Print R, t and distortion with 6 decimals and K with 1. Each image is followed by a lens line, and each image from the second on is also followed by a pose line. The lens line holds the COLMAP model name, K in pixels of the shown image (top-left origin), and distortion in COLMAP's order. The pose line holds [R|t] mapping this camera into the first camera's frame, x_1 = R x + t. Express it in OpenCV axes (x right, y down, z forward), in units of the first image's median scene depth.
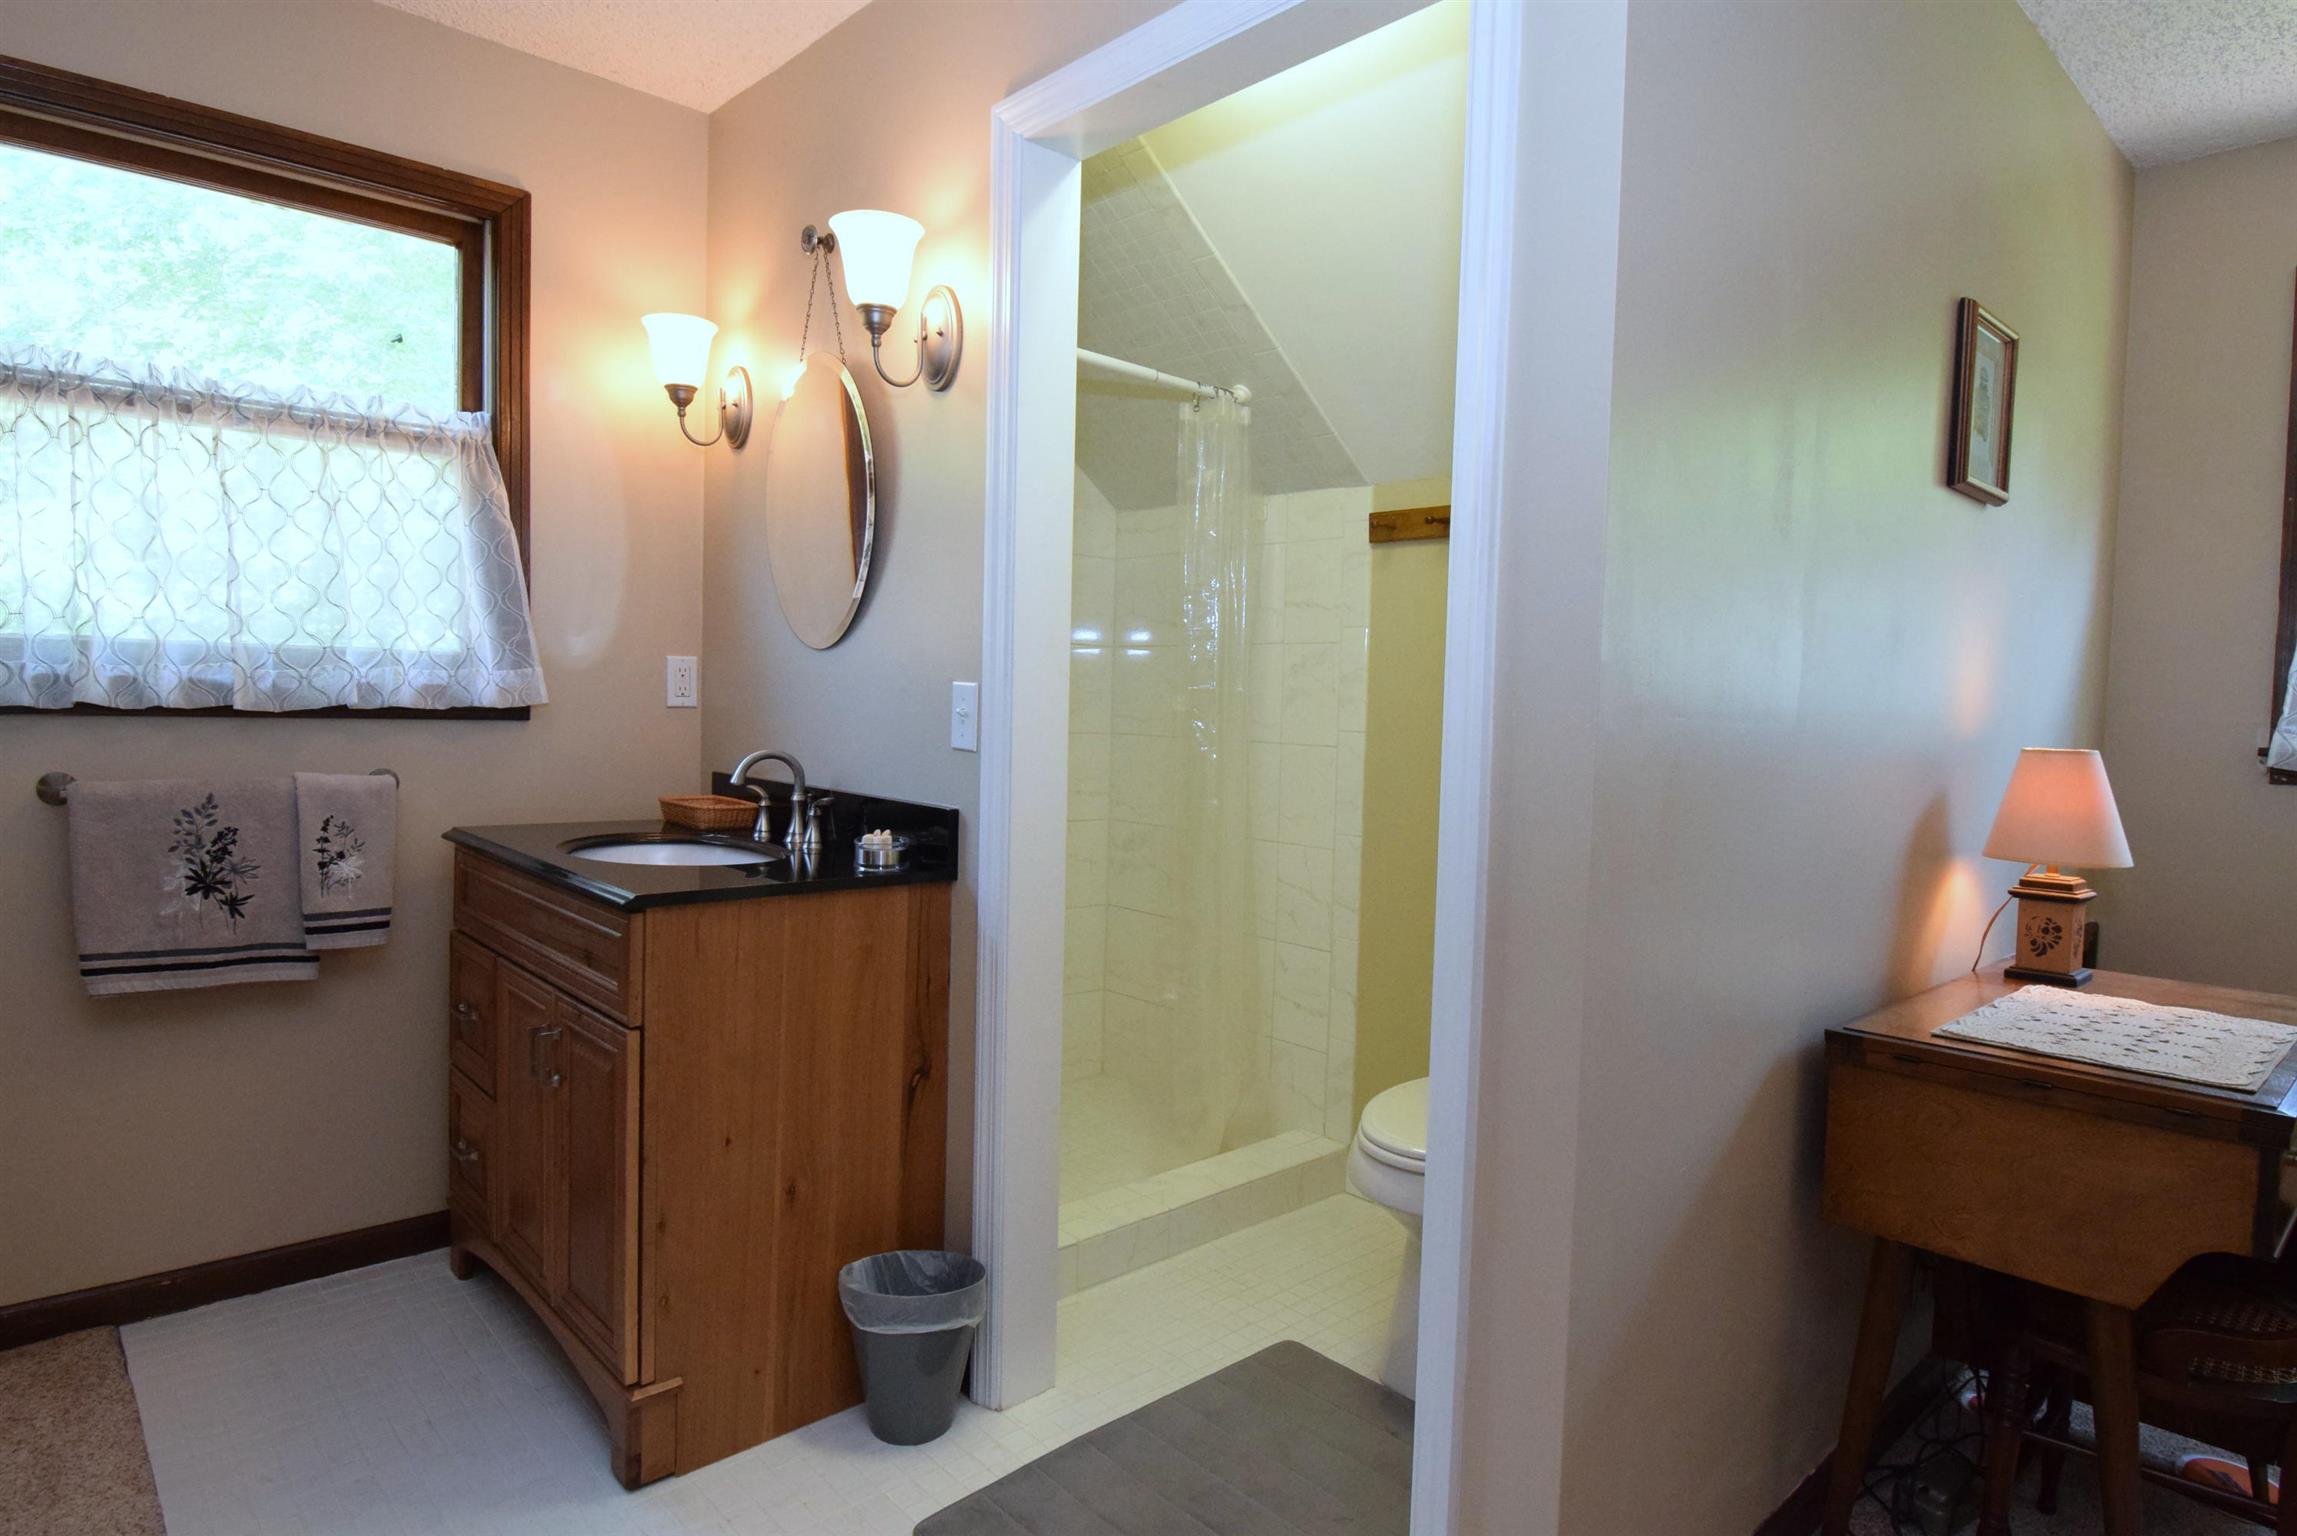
lens RADIAL K [[1230.8, 0, 1148.5], [0, 1230.8, 768.0], [0, 0, 1]] dist [-0.000703, -0.000264]
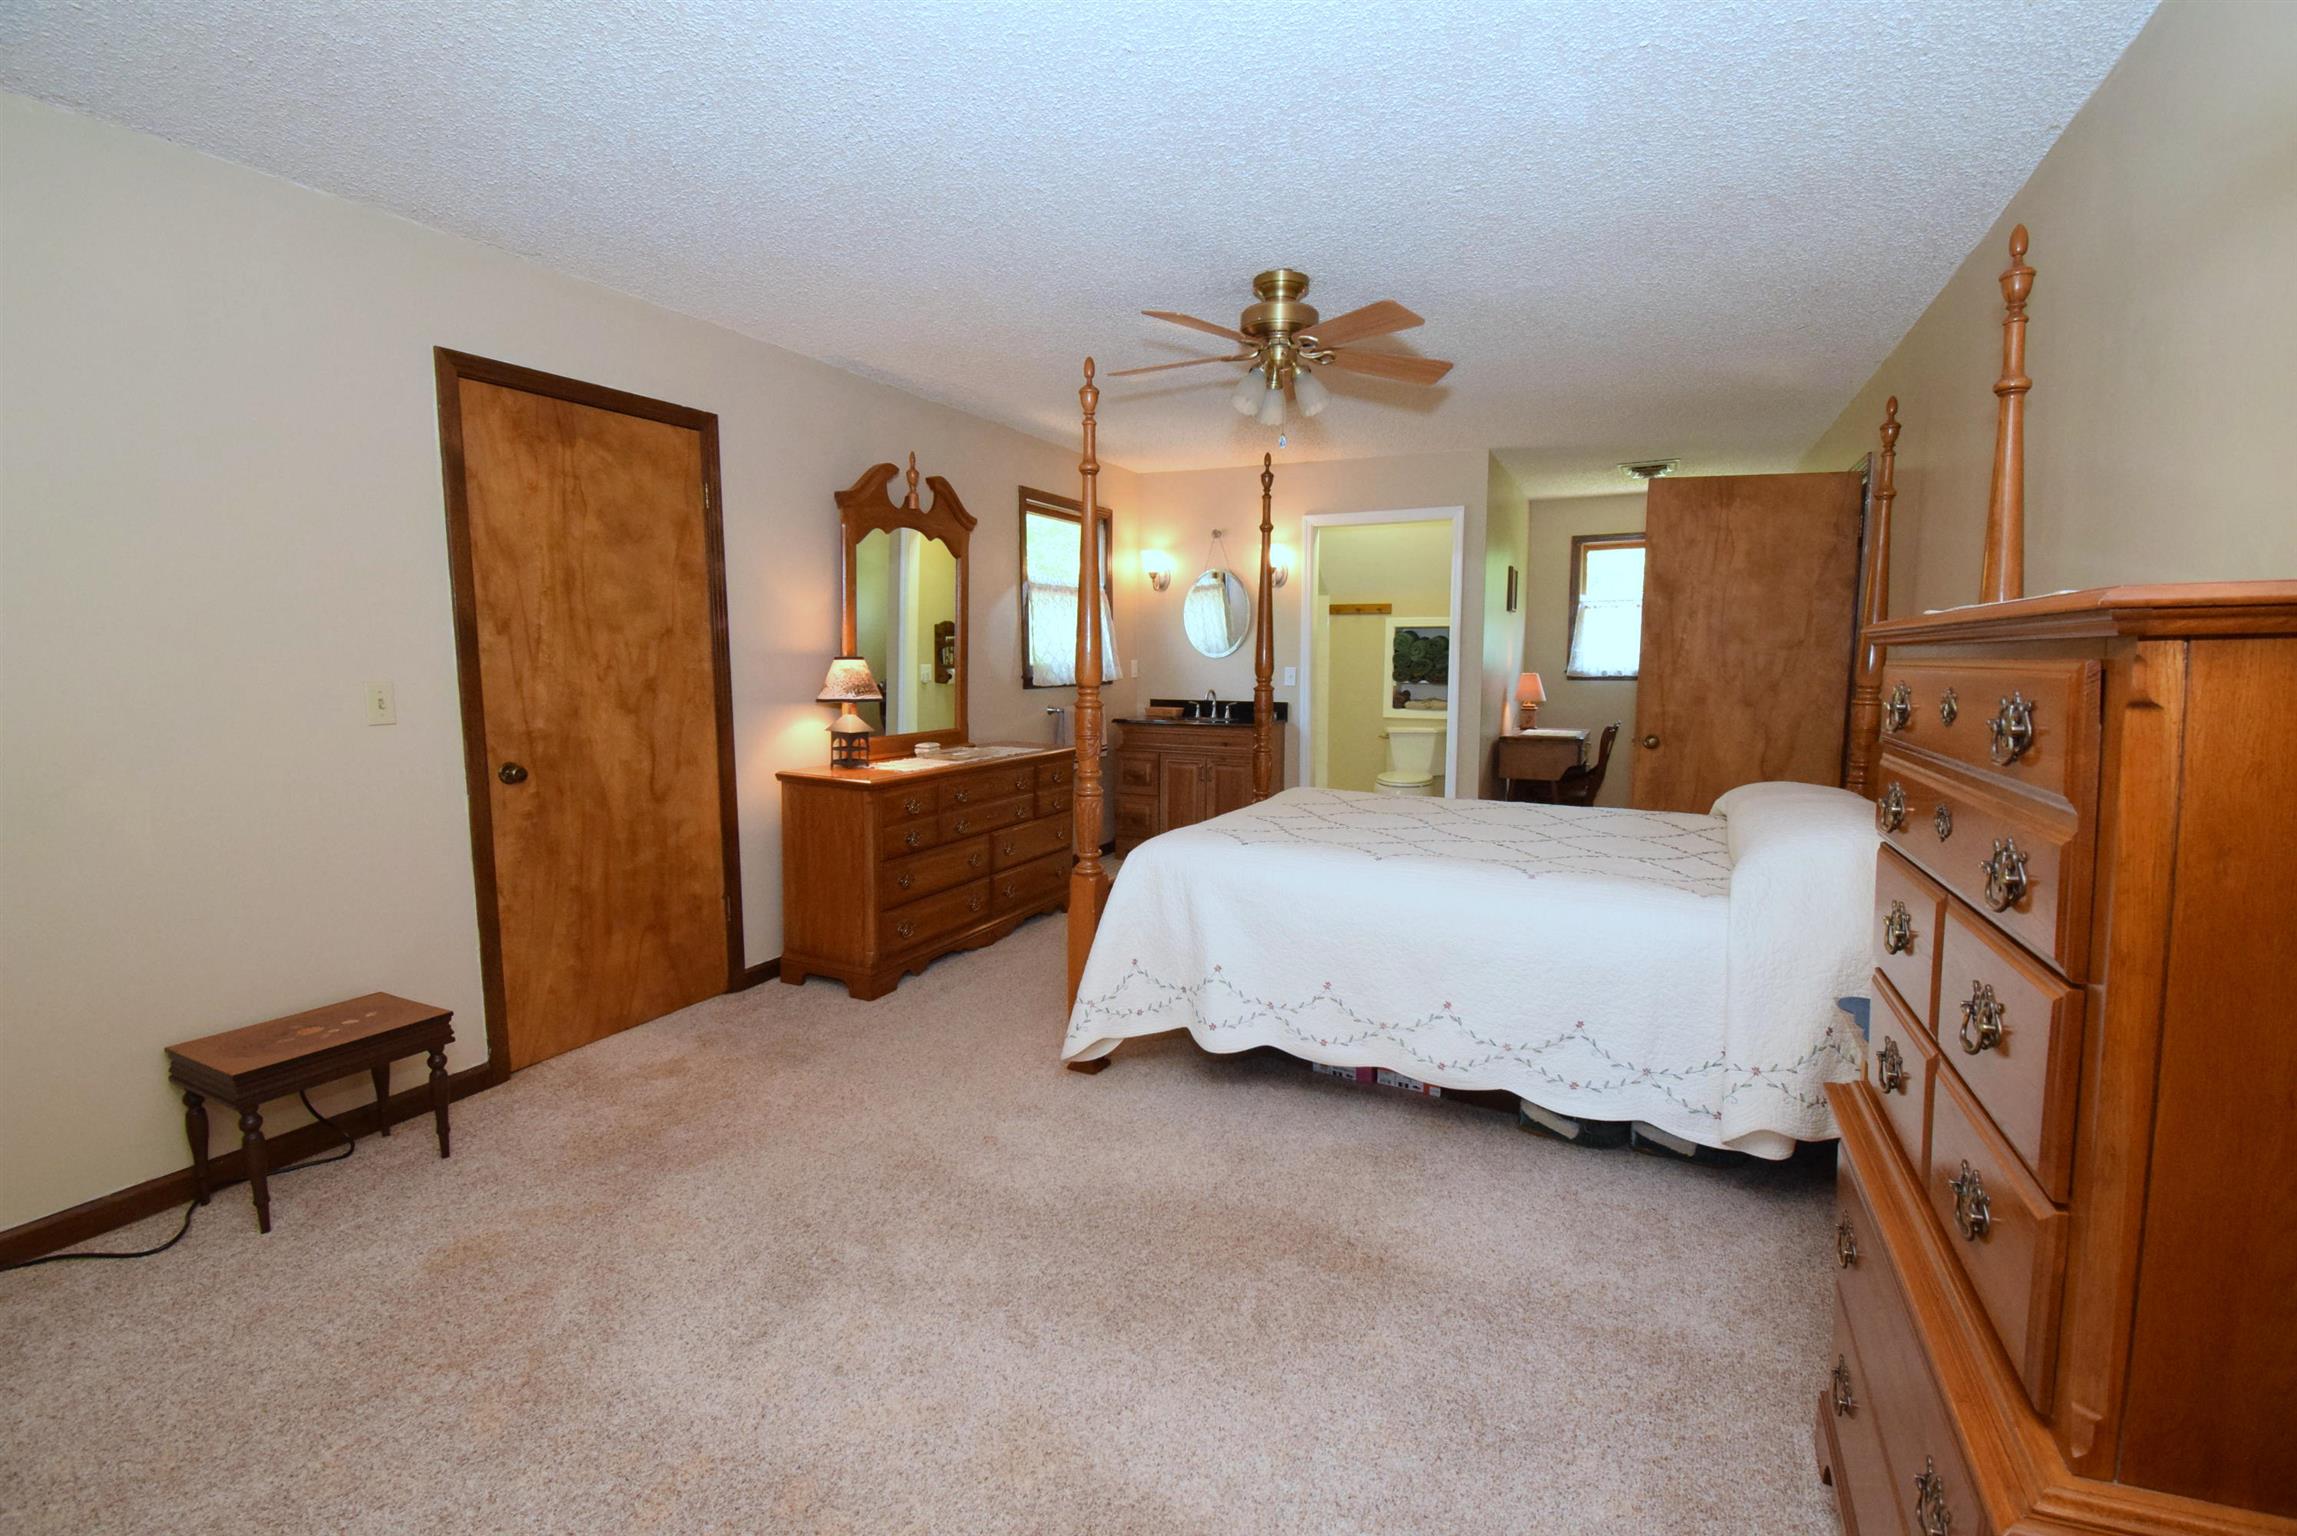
lens RADIAL K [[1034.8, 0, 1111.3], [0, 1034.8, 767.5], [0, 0, 1]] dist [0.000389, -0.000264]
pose [[0.935393, -0.074393, 0.345696, -1.682518], [0.055781, 0.996422, 0.063493, 0.000165], [-0.349182, -0.040108, 0.936196, -1.655652]]
